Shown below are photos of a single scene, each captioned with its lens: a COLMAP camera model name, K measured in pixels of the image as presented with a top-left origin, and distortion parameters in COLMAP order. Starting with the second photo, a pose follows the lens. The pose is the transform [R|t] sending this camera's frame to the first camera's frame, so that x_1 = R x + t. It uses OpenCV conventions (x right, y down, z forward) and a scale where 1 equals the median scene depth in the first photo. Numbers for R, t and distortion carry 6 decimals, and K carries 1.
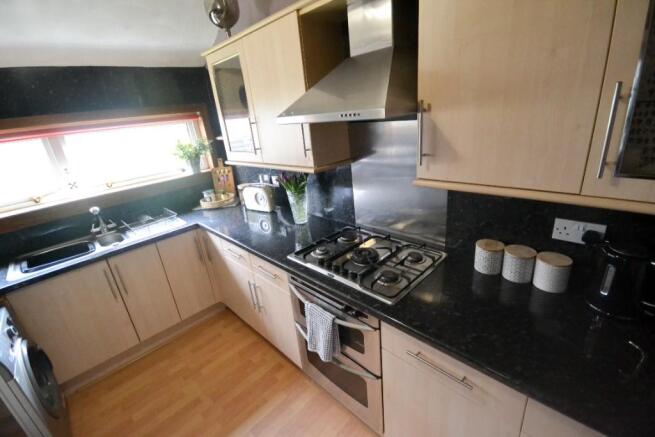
lens RADIAL K [[290.6, 0, 327.5], [0, 290.6, 218.5], [0, 0, 1]] dist [0.000410, -0.000306]
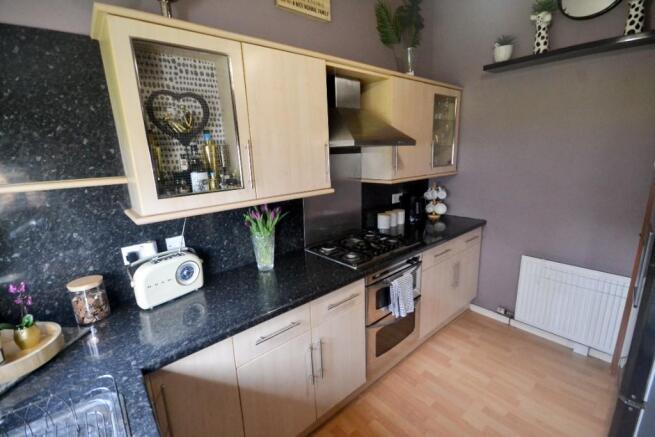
lens RADIAL K [[290.6, 0, 327.5], [0, 290.6, 218.5], [0, 0, 1]] dist [0.000410, -0.000306]
pose [[0.071614, -0.135644, 0.988166, -1.073005], [0.373743, 0.922180, 0.099501, -0.168017], [-0.924764, 0.362194, 0.116737, 0.837490]]
